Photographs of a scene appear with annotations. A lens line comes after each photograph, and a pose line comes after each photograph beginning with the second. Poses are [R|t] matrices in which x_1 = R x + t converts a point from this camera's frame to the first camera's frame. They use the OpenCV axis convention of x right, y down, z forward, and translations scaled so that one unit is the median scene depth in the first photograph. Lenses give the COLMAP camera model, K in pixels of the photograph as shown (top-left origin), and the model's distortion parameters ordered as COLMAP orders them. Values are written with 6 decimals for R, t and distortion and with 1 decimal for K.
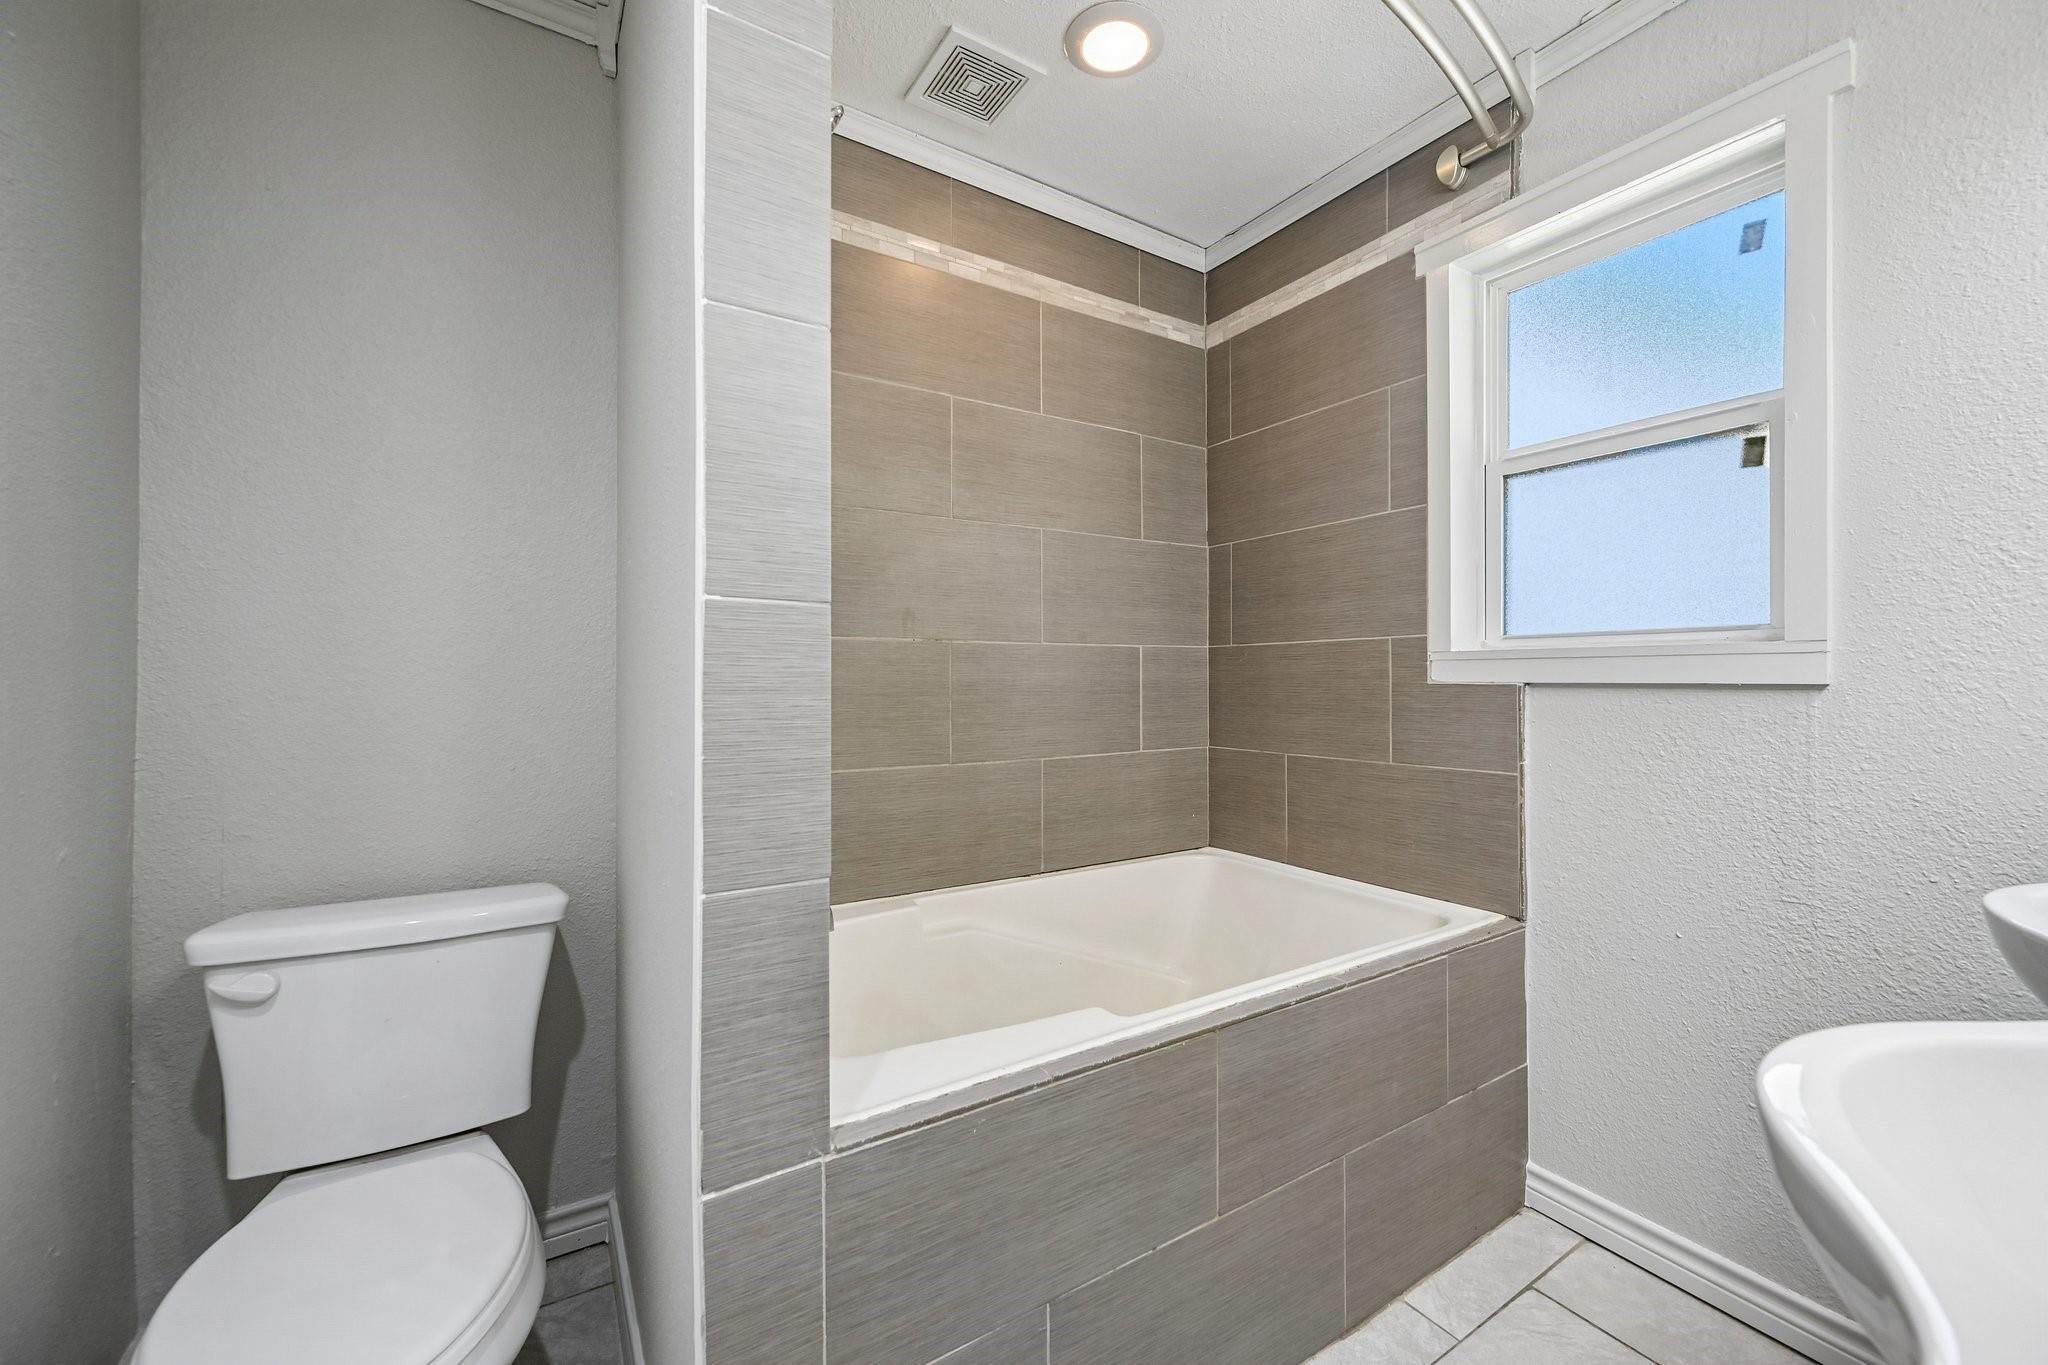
lens RADIAL K [[806.1, 0, 1030.4], [0, 806.1, 679.7], [0, 0, 1]] dist [-0.000524, 0.000203]
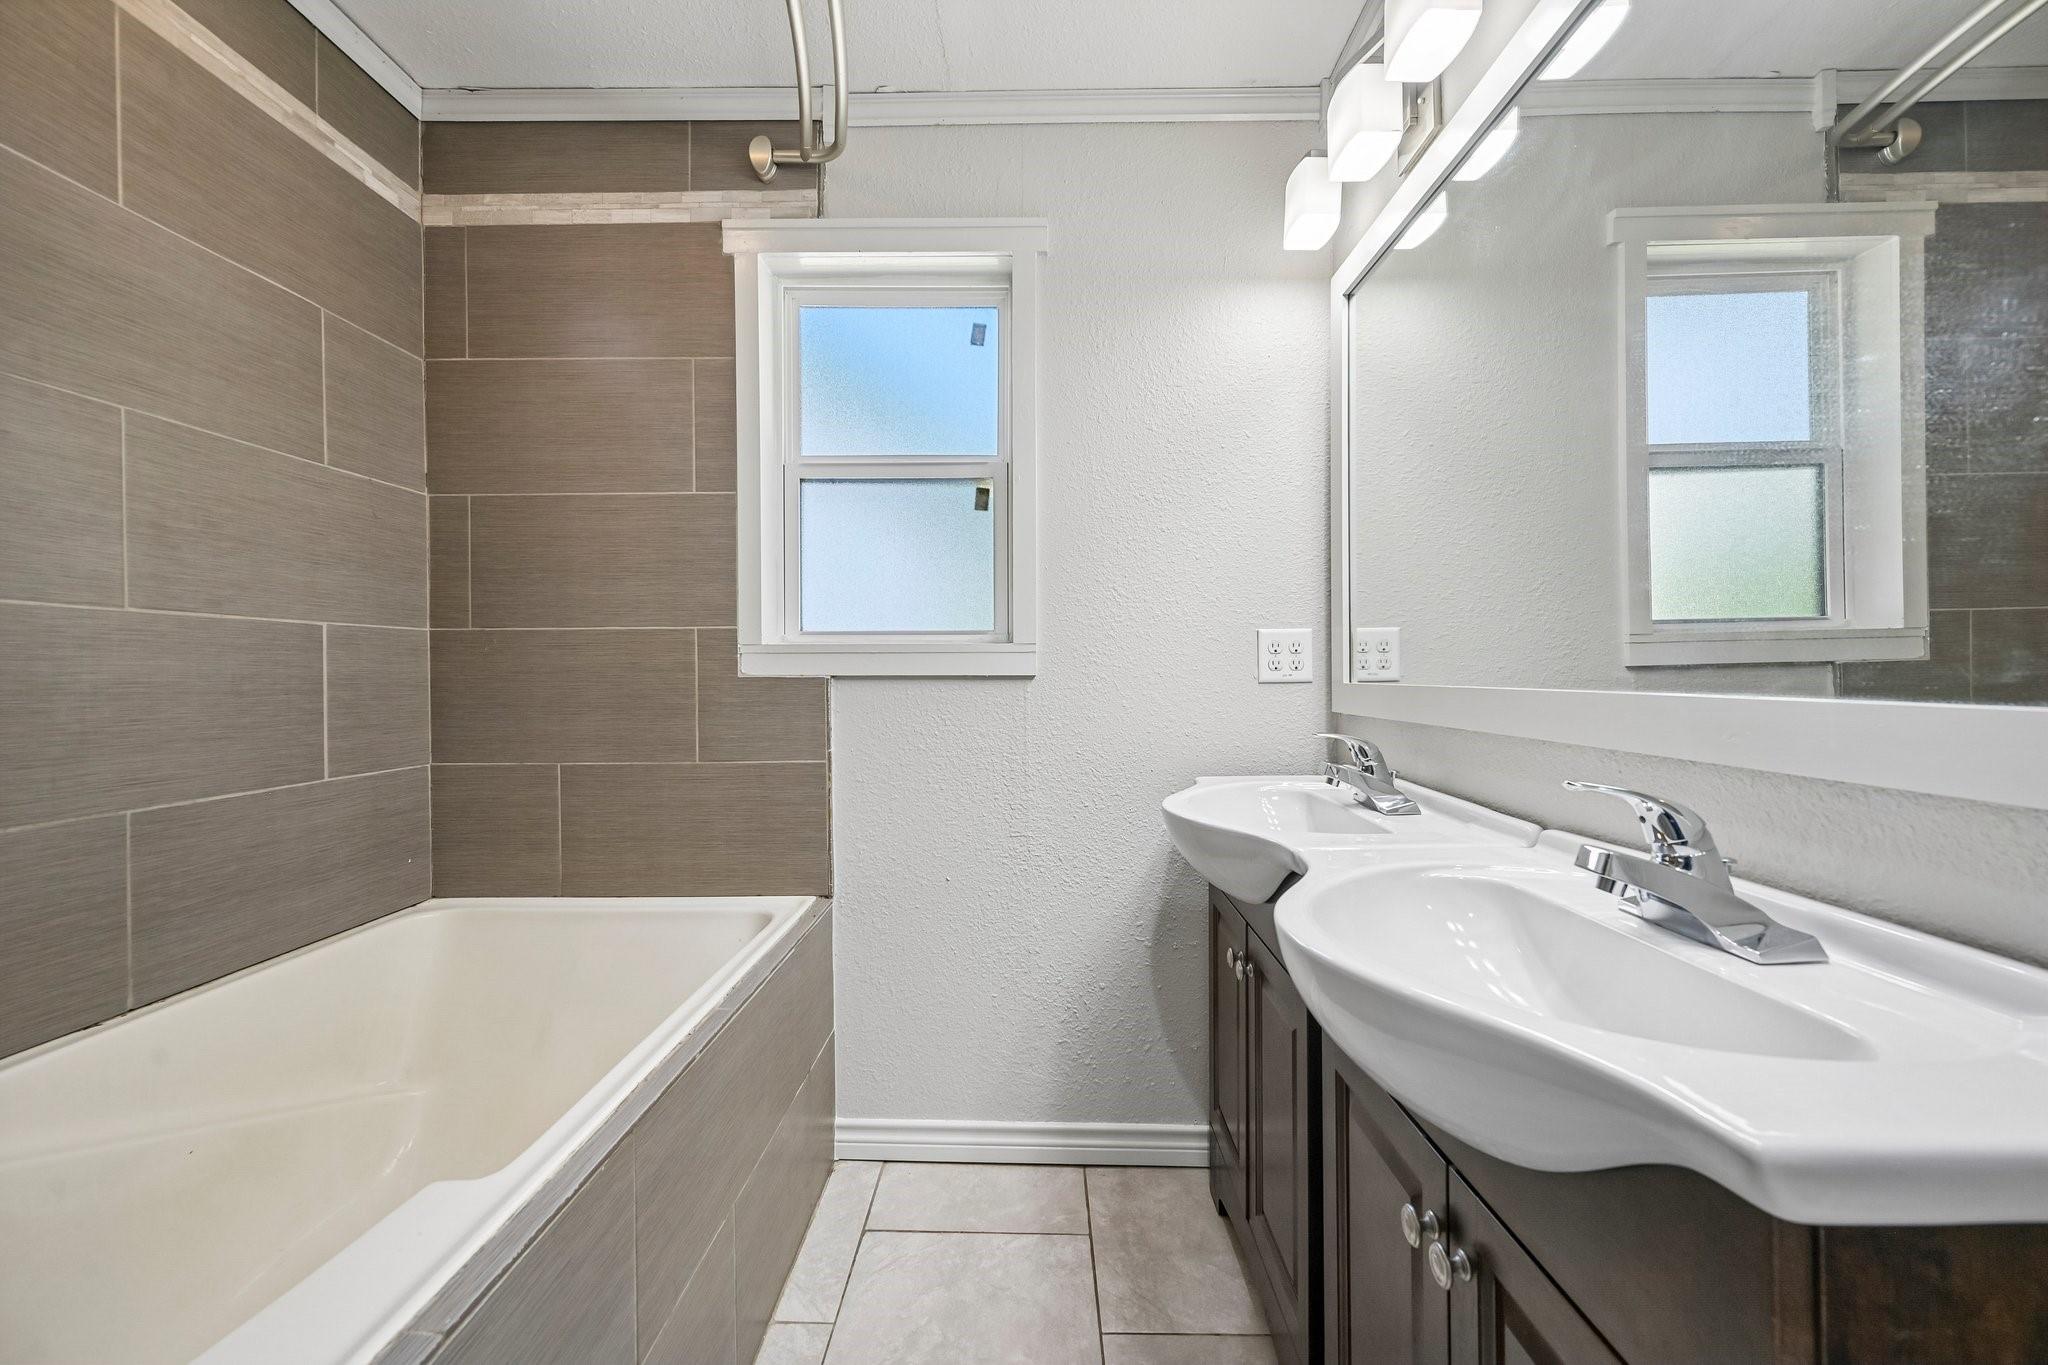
lens RADIAL K [[806.1, 0, 1023.7], [0, 806.1, 680.0], [0, 0, 1]] dist [-0.000524, 0.000203]
pose [[0.545654, -0.005924, 0.837990, -0.132007], [0.002957, 0.999982, 0.005144, 0.004497], [-0.838006, -0.000329, 0.545662, 0.177940]]
